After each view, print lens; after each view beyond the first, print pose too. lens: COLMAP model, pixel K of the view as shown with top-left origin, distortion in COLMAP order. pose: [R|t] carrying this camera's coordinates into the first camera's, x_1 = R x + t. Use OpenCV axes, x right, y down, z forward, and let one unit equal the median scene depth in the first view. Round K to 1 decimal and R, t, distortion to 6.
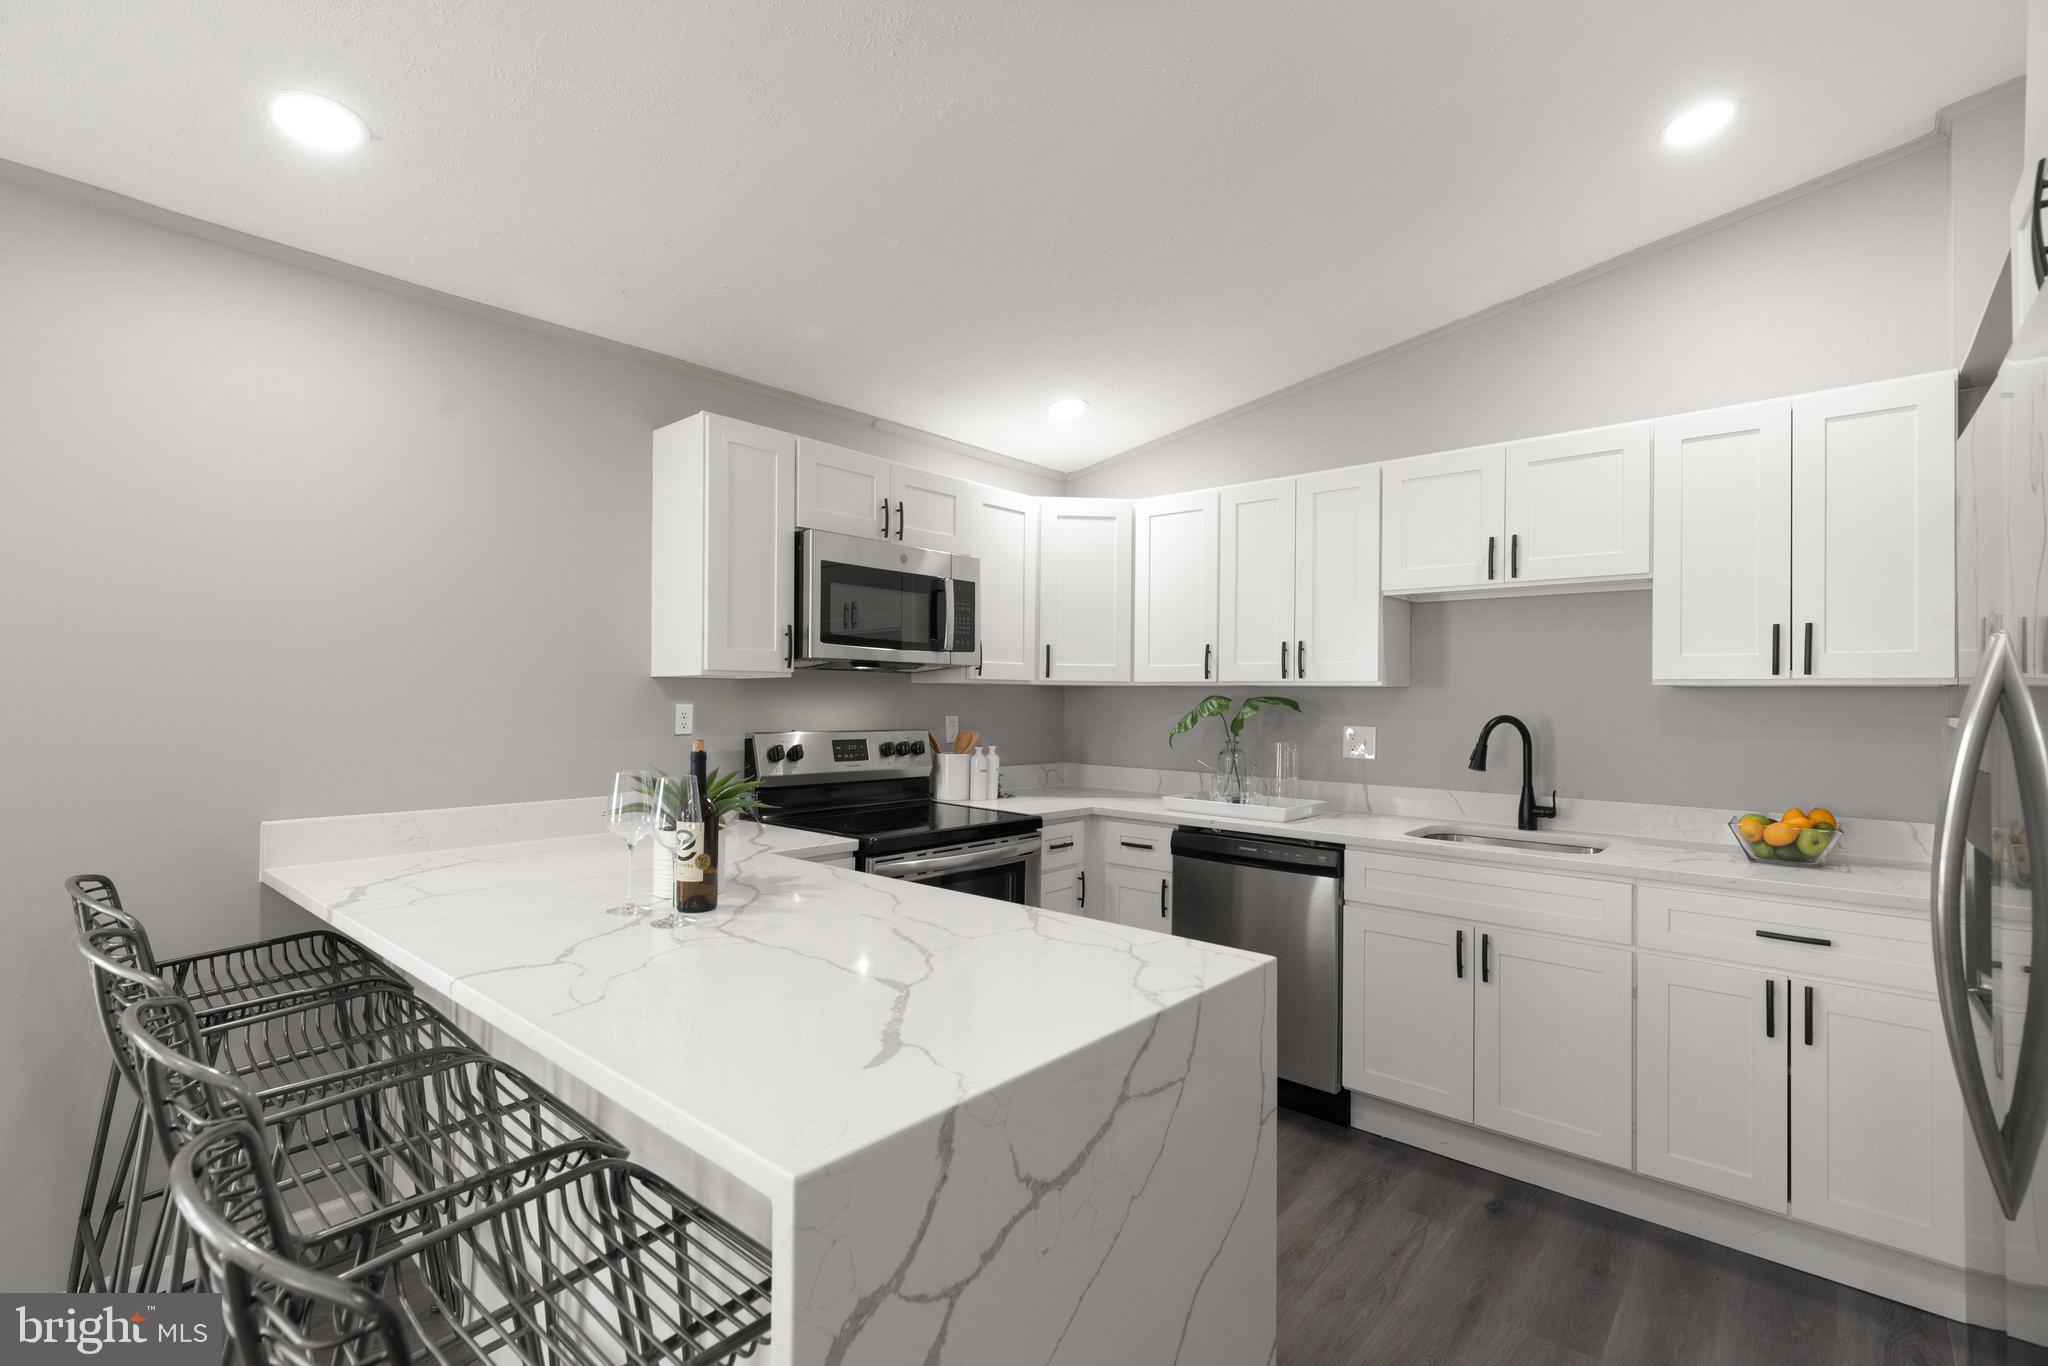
lens RADIAL K [[945.3, 0, 1013.9], [0, 945.3, 678.6], [0, 0, 1]] dist [0.009949, -0.003512]
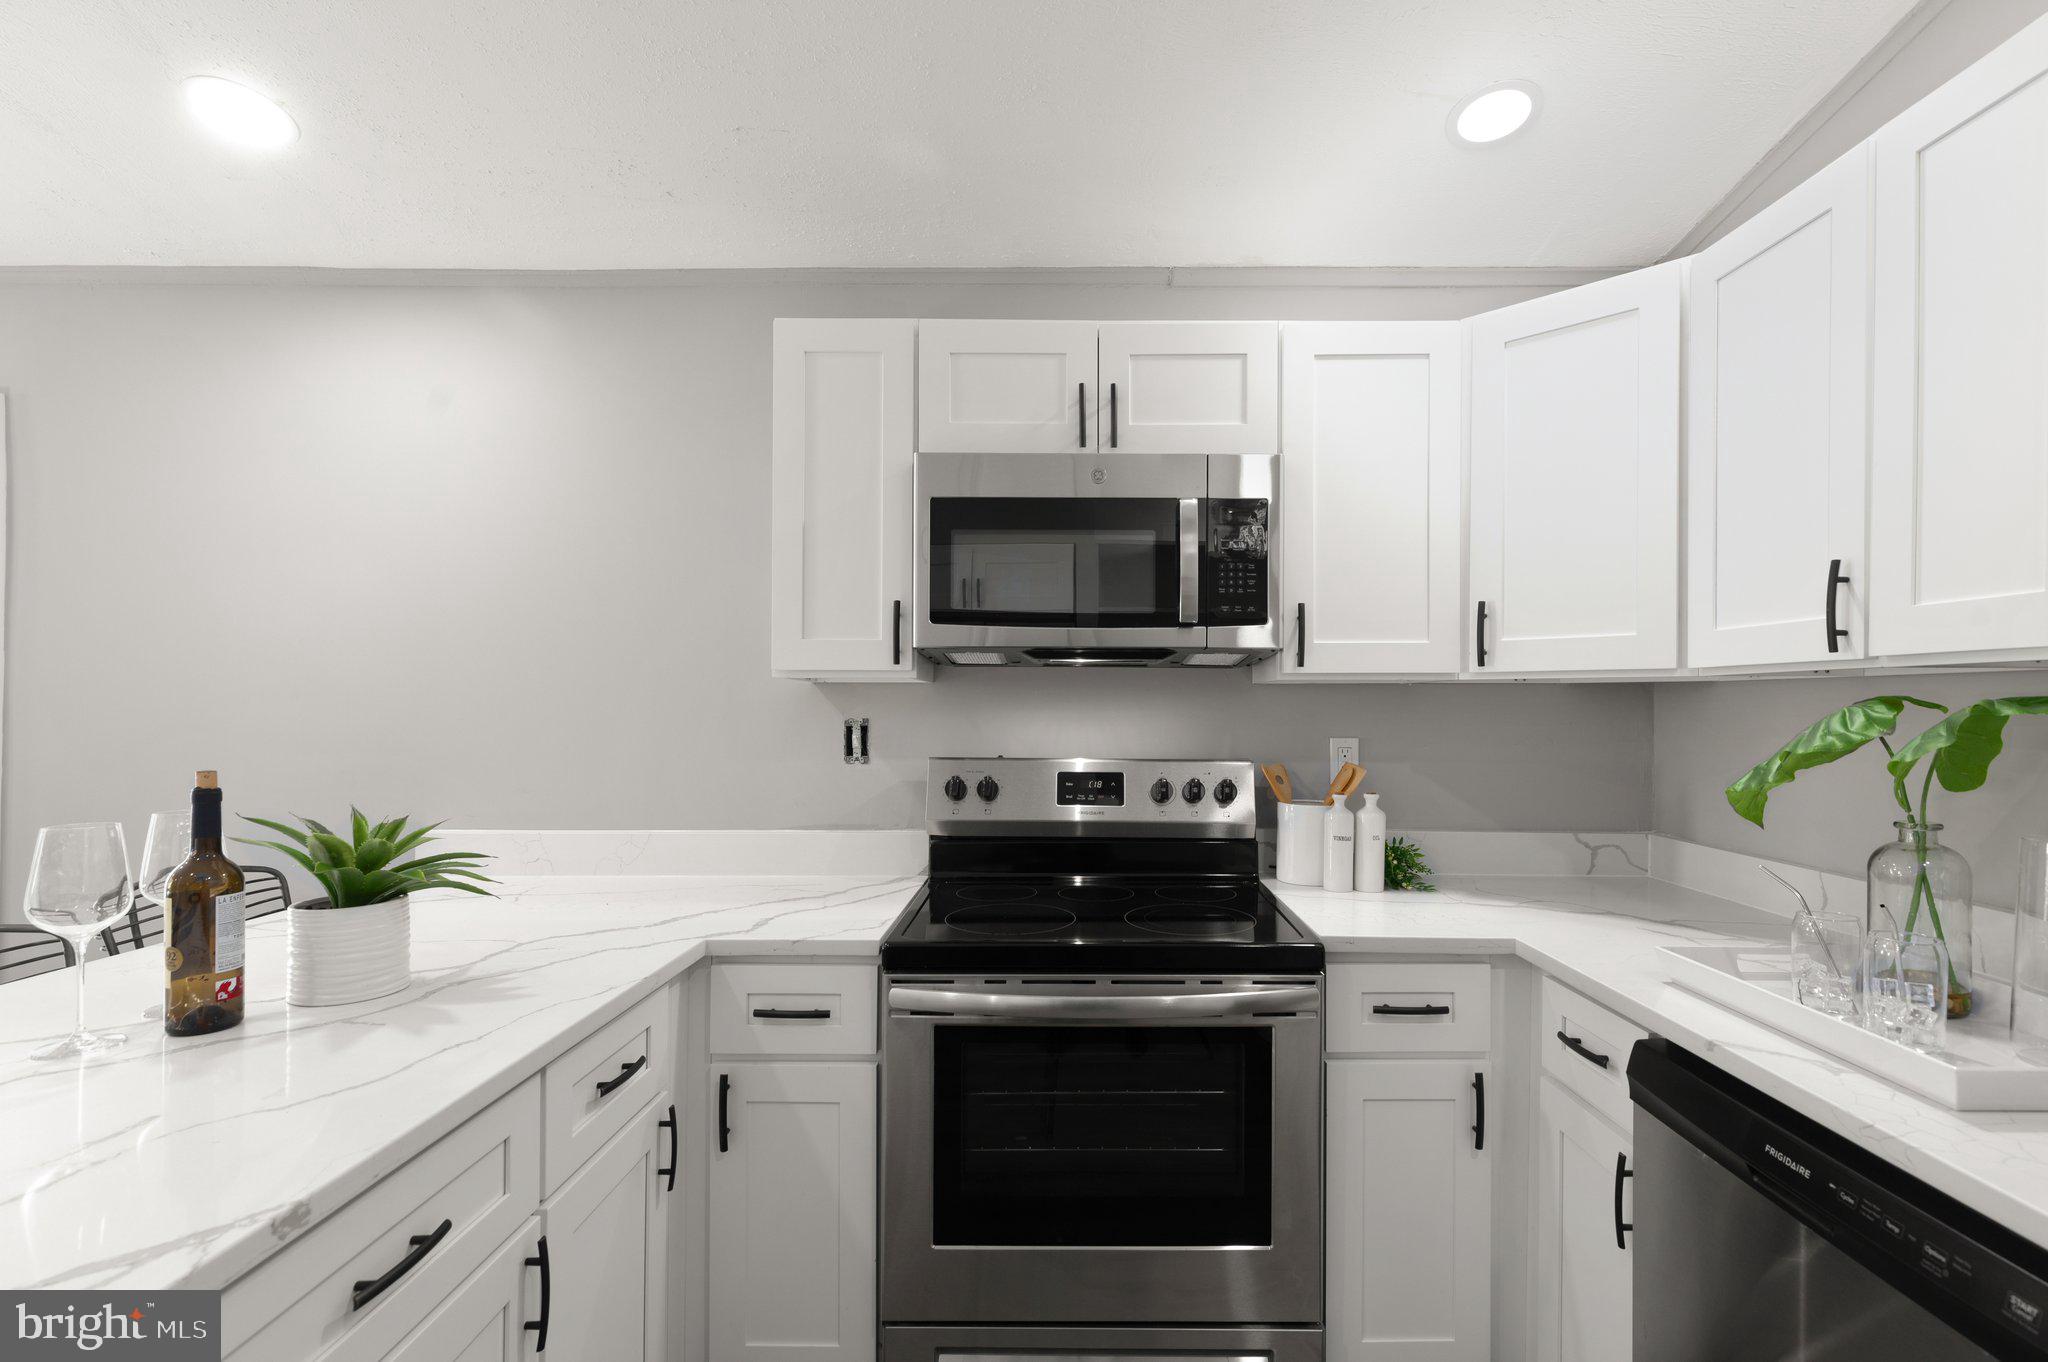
lens RADIAL K [[945.3, 0, 1055.4], [0, 945.3, 705.9], [0, 0, 1]] dist [0.009949, -0.003512]
pose [[0.671032, -0.010411, -0.741355, 0.305307], [0.017101, 0.999853, 0.001438, 0.017999], [0.741231, -0.013643, 0.671111, 0.569045]]
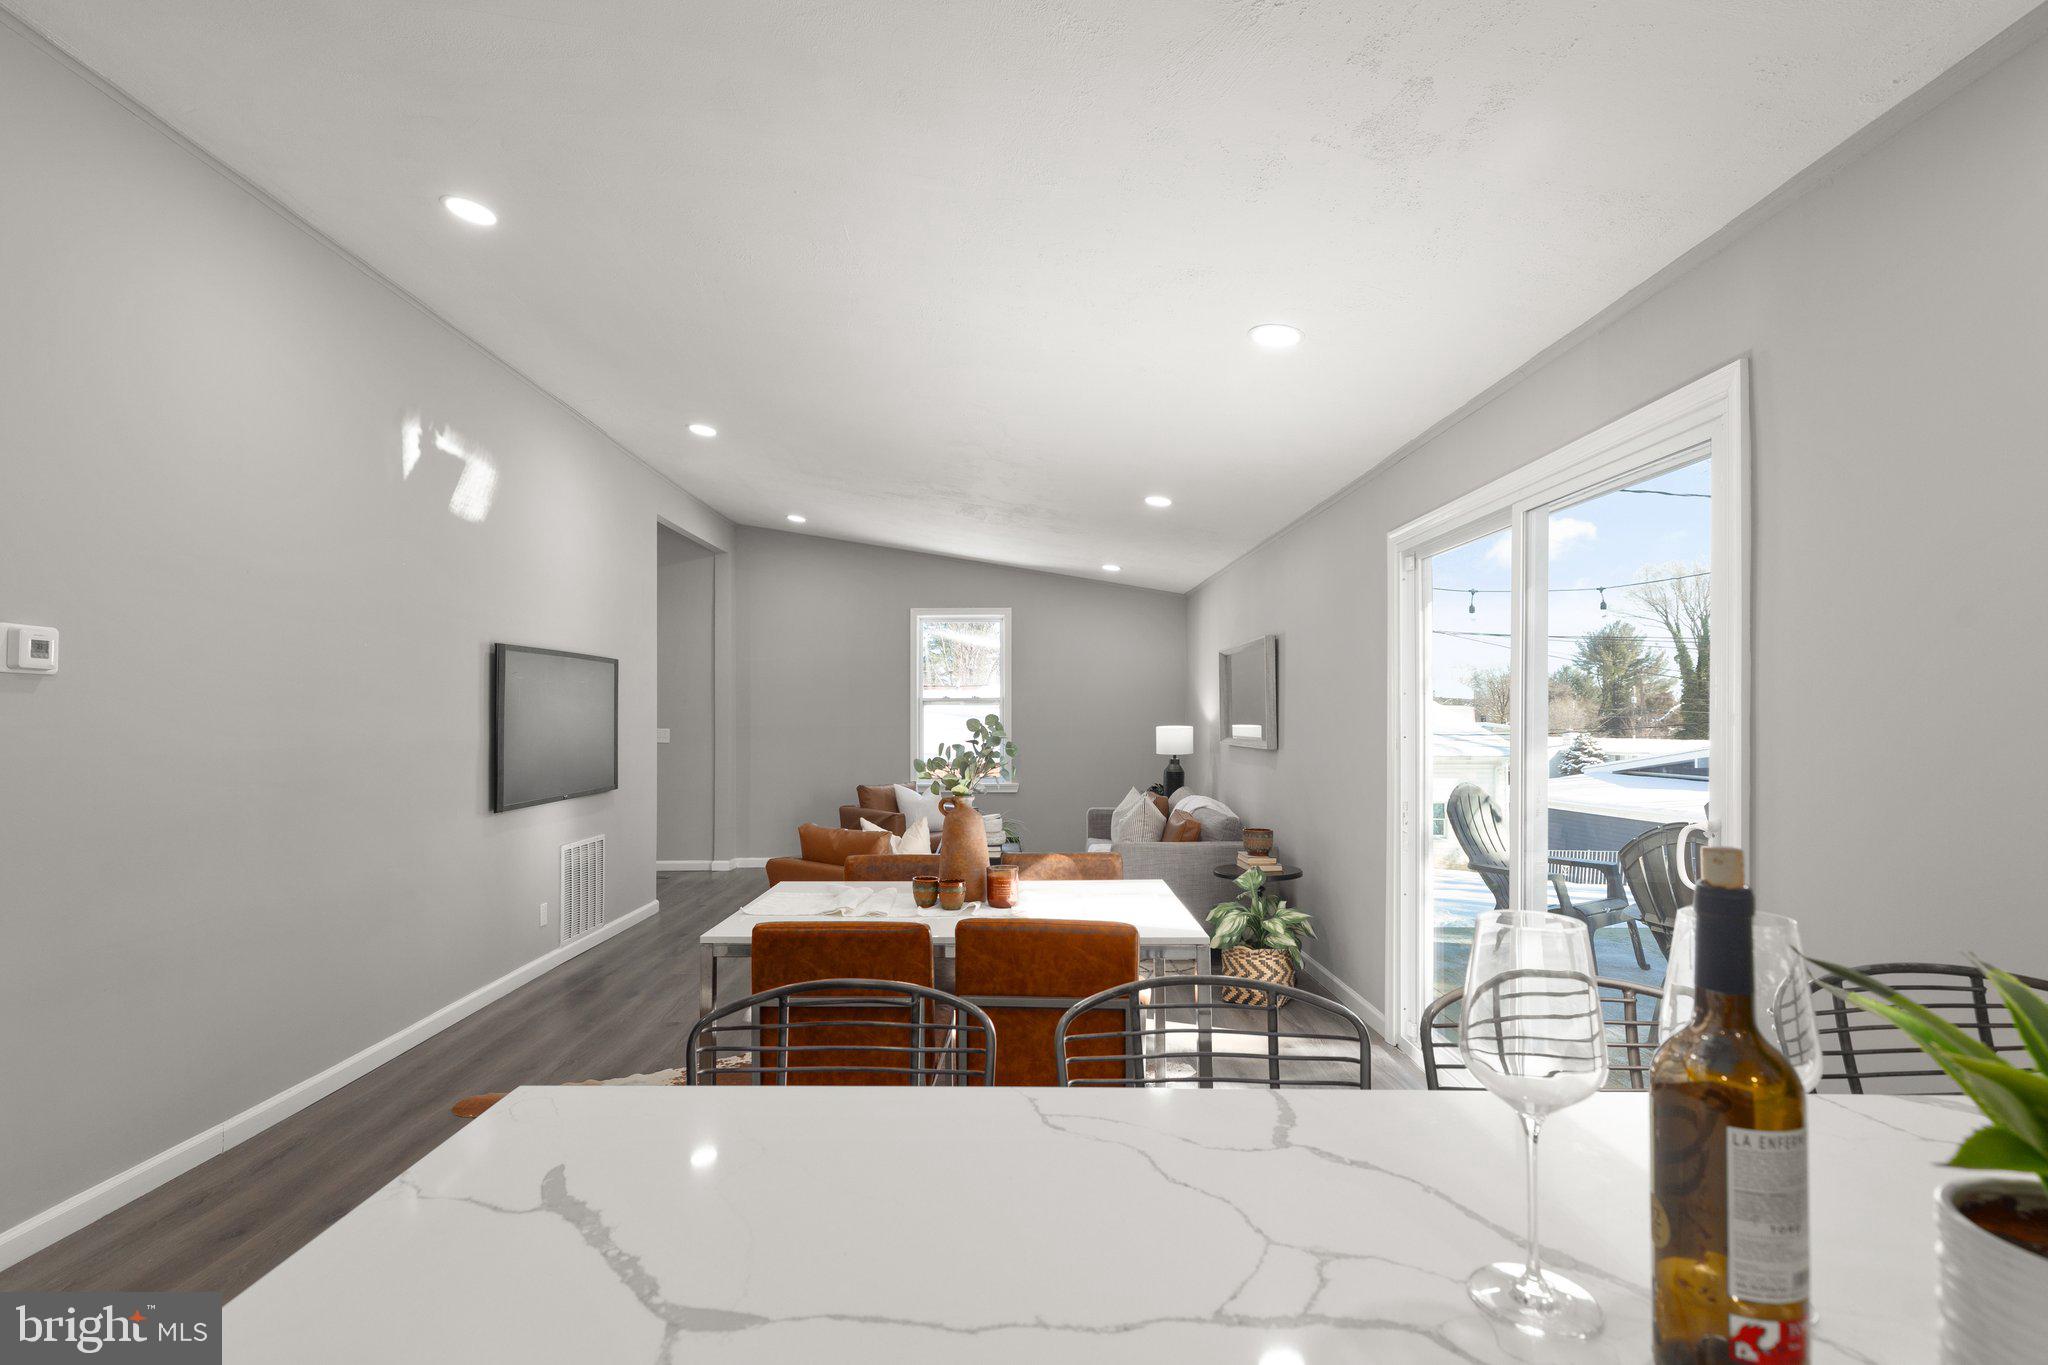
lens RADIAL K [[945.3, 0, 1000.6], [0, 945.3, 710.1], [0, 0, 1]] dist [0.009949, -0.003512]
pose [[-0.762716, -0.013600, -0.646591, 0.028747], [0.004014, 0.999660, -0.025761, 0.016450], [0.646721, -0.022243, -0.762402, 0.619870]]
